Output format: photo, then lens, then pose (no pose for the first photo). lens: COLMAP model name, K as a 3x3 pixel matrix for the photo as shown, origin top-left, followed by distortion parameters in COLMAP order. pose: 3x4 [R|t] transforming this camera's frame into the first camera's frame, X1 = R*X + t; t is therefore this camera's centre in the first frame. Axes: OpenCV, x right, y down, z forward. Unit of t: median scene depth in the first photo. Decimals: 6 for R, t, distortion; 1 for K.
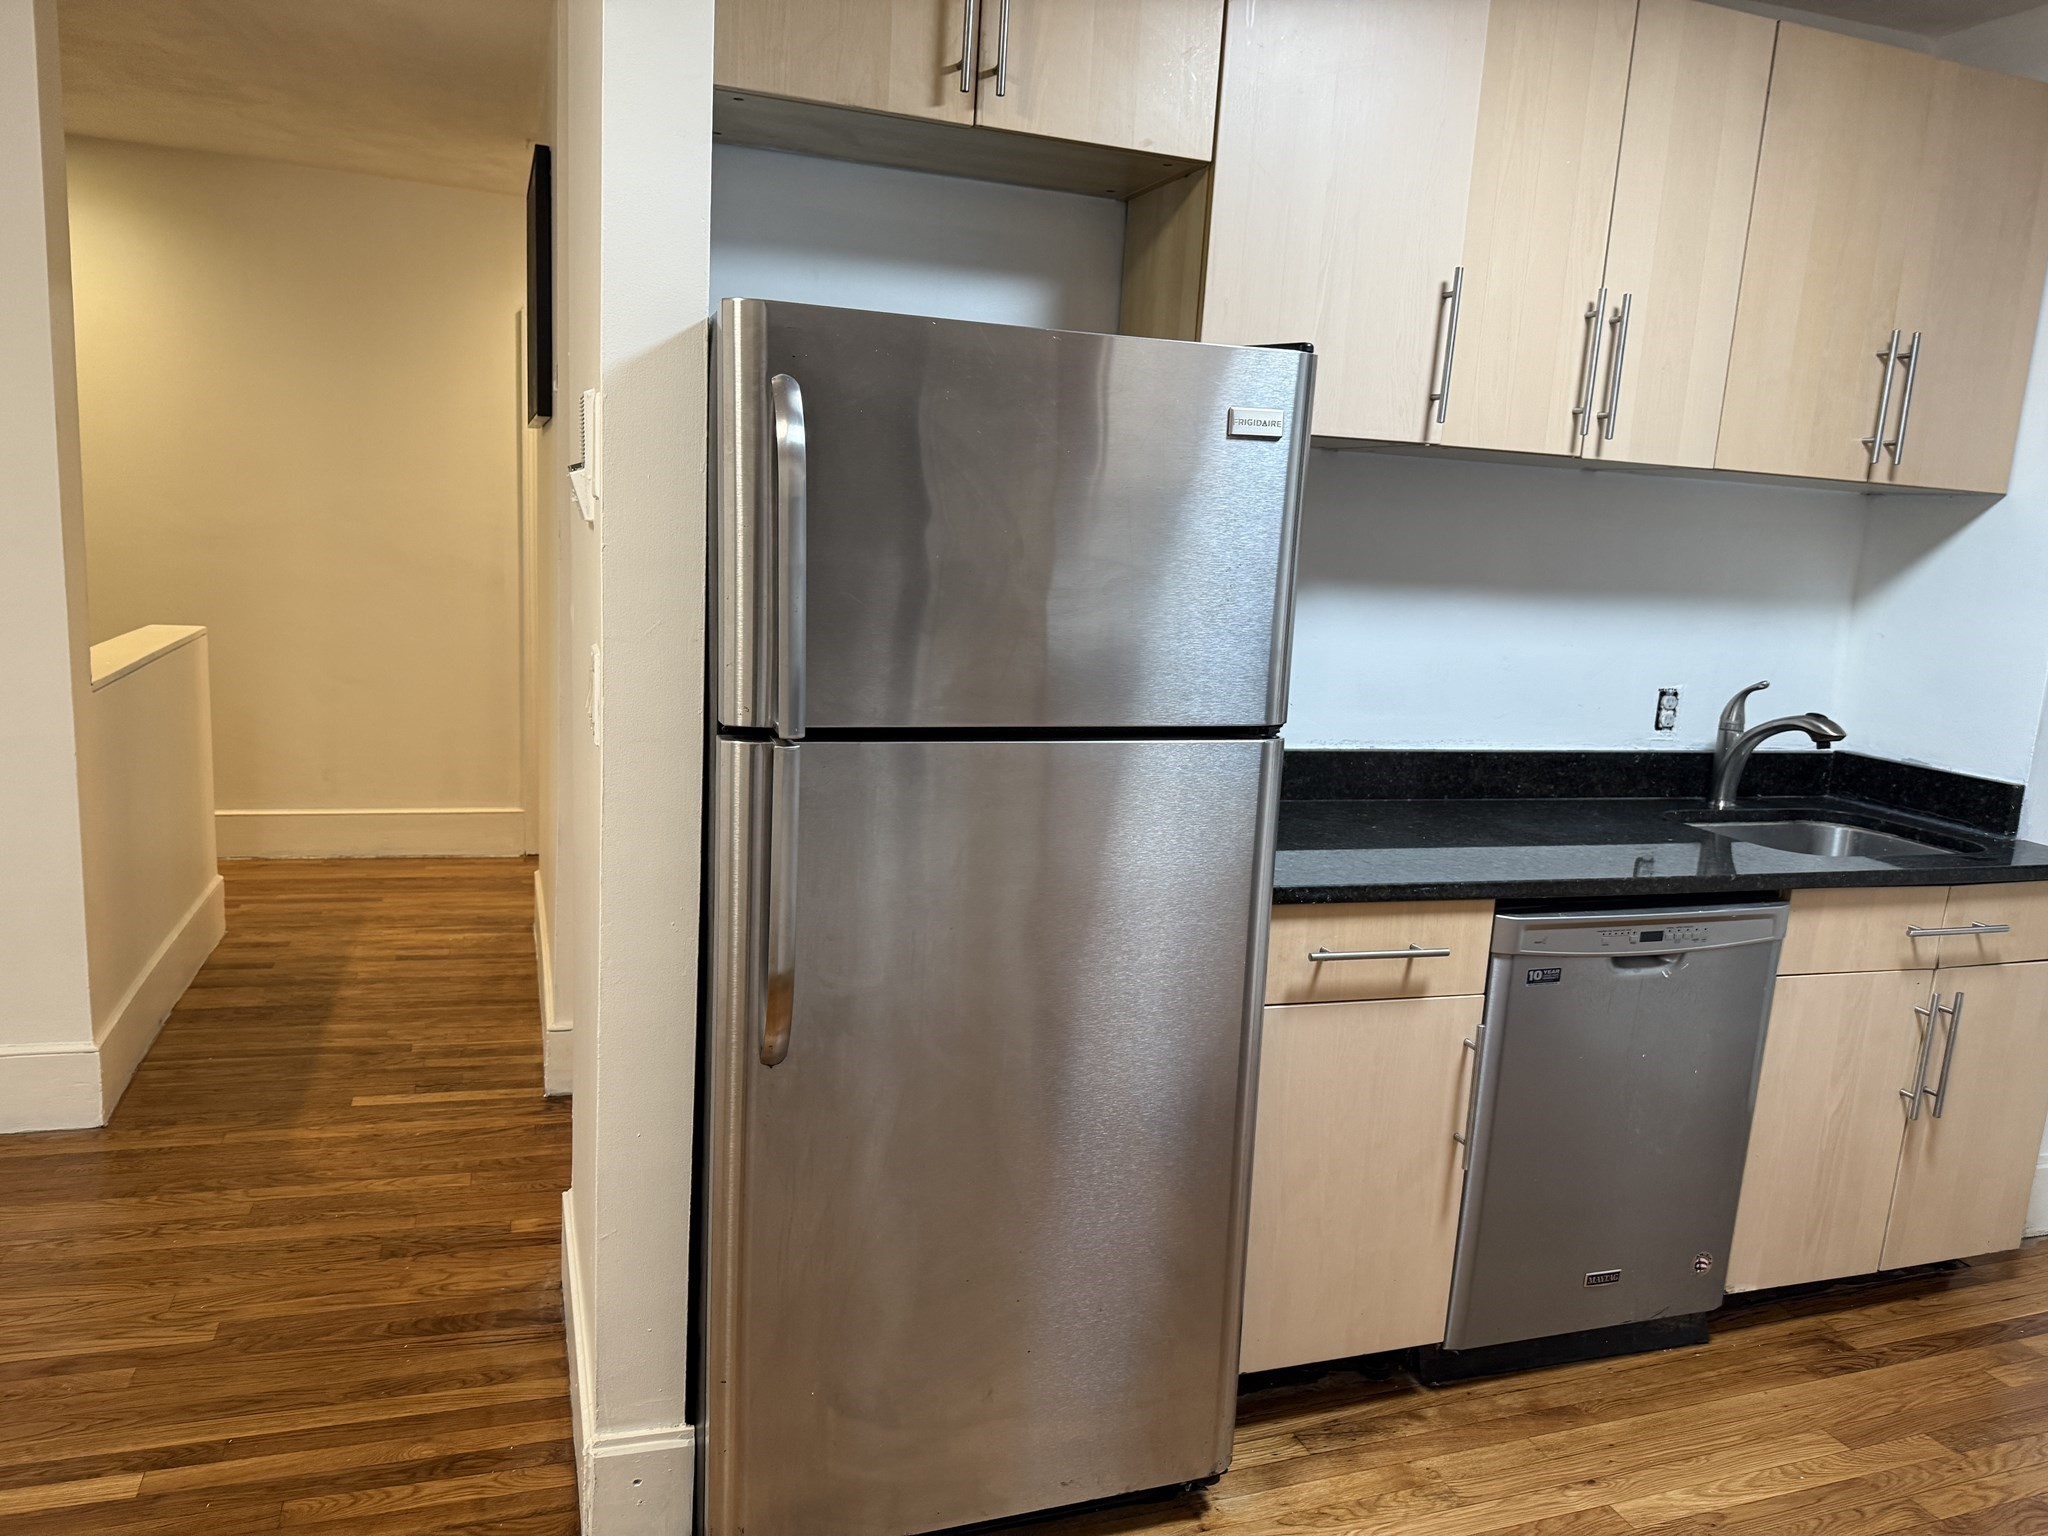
lens RADIAL K [[1460.9, 0, 1024.0], [0, 1460.9, 768.0], [0, 0, 1]] dist [0.006907, -0.008873]
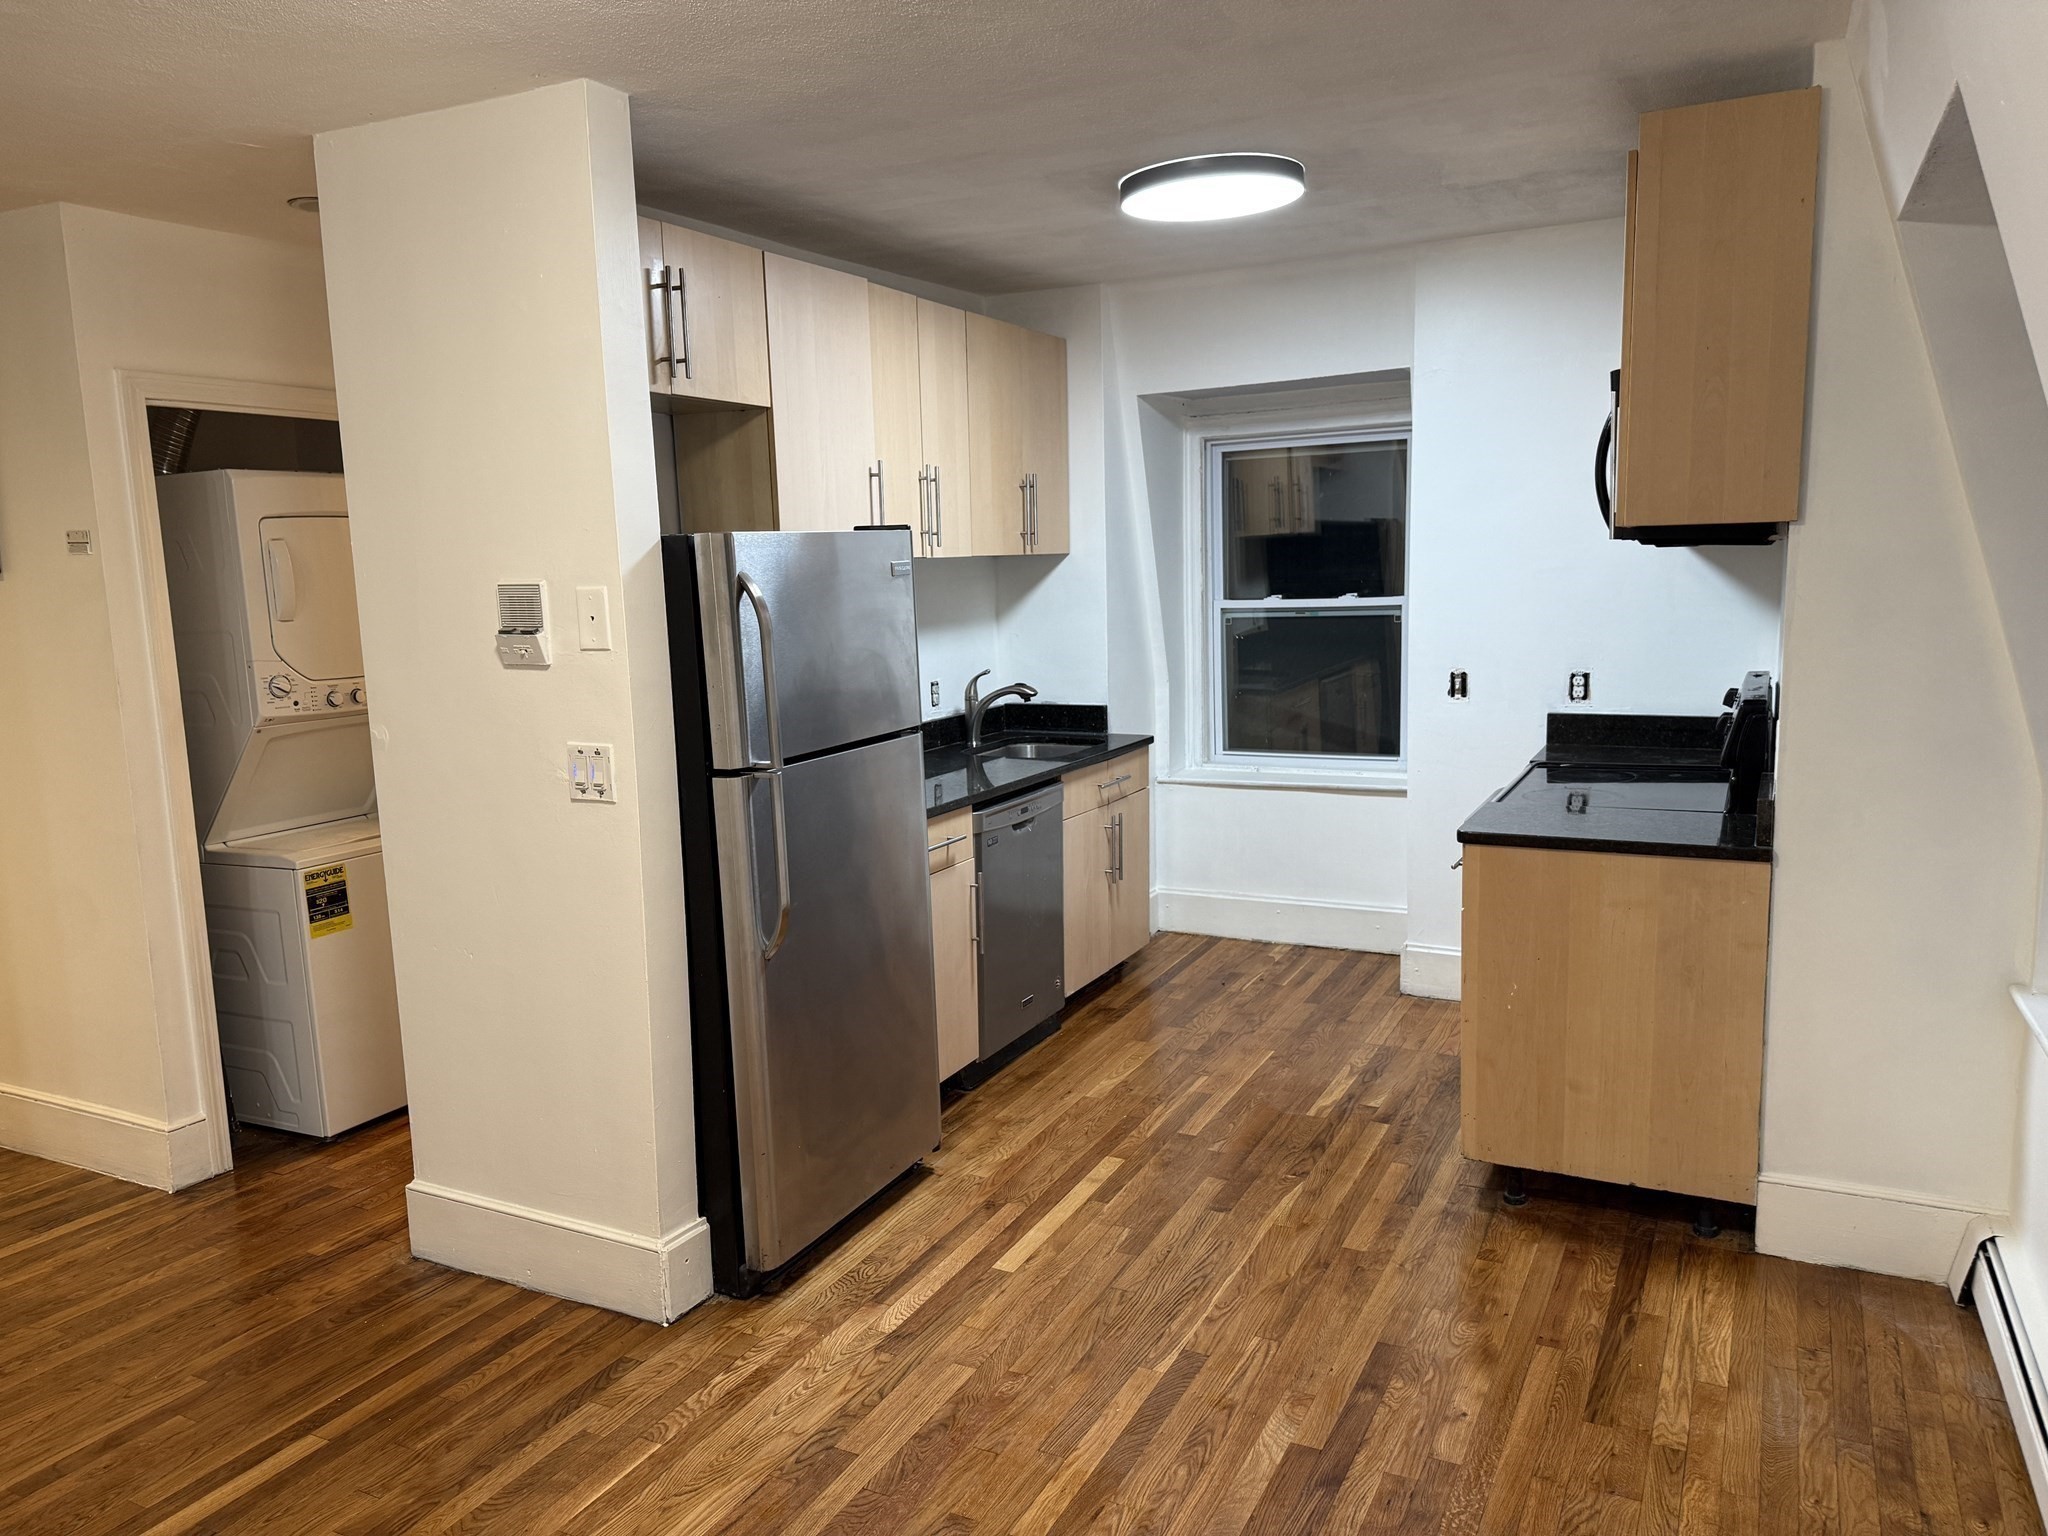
lens RADIAL K [[1428.3, 0, 1024.0], [0, 1428.3, 768.0], [0, 0, 1]] dist [0.046488, -0.069040]
pose [[0.722863, -0.178308, 0.667589, -0.724935], [0.185243, 0.980774, 0.061377, -0.046854], [-0.665699, 0.079299, 0.741995, -0.334708]]
